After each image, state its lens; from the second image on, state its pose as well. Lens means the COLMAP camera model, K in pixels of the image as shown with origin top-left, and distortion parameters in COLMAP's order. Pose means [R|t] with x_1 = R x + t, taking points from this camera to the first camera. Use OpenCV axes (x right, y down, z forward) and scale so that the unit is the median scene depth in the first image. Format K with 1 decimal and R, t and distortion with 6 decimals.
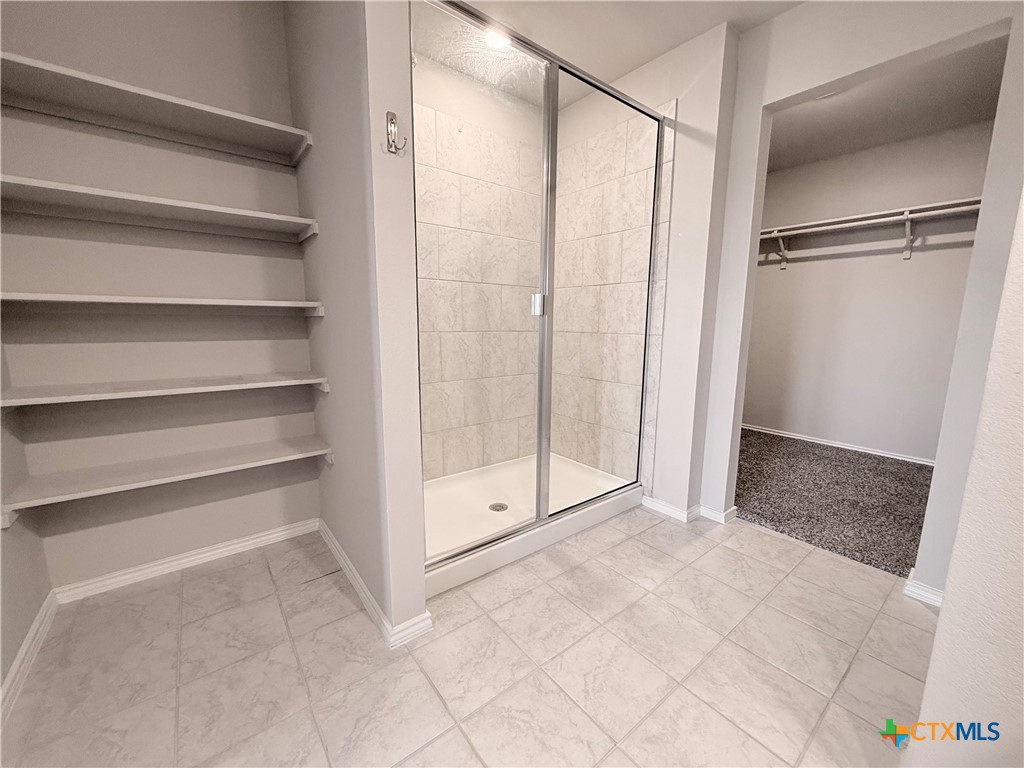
lens RADIAL K [[404.2, 0, 512.0], [0, 404.2, 384.1], [0, 0, 1]] dist [-0.000808, -0.000144]
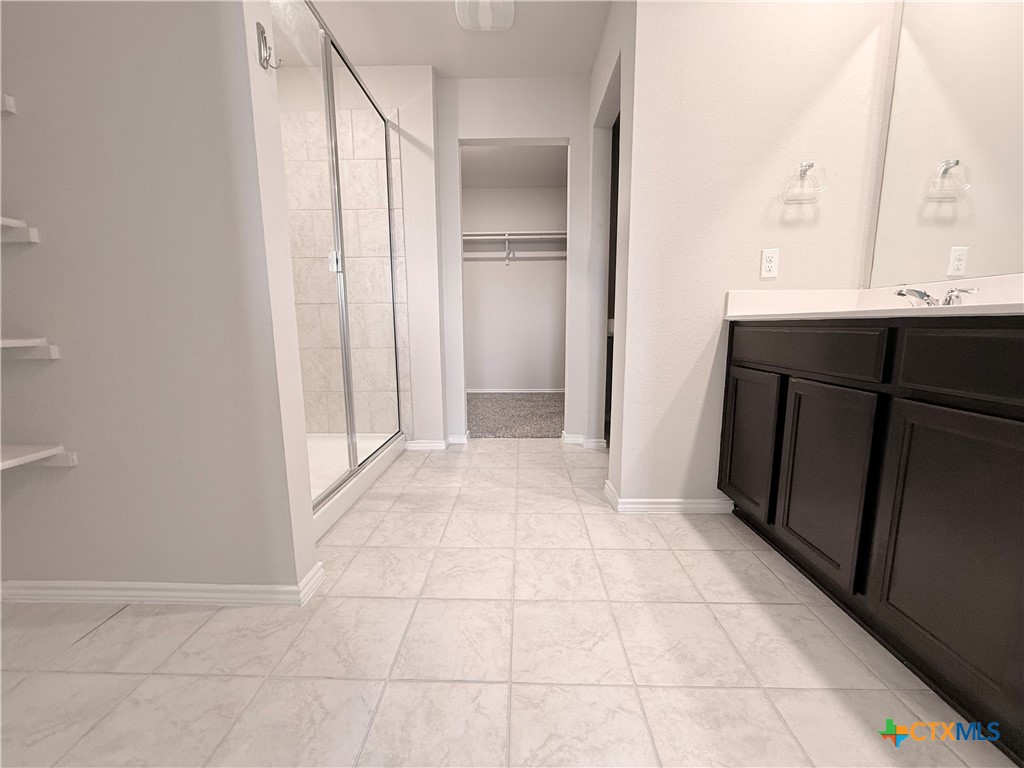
lens RADIAL K [[404.2, 0, 509.2], [0, 404.2, 383.9], [0, 0, 1]] dist [-0.000808, -0.000144]
pose [[0.641685, -0.124383, 0.756815, -0.439049], [0.130994, 0.990037, 0.051646, 0.112021], [-0.755699, 0.065998, 0.651585, -0.002410]]
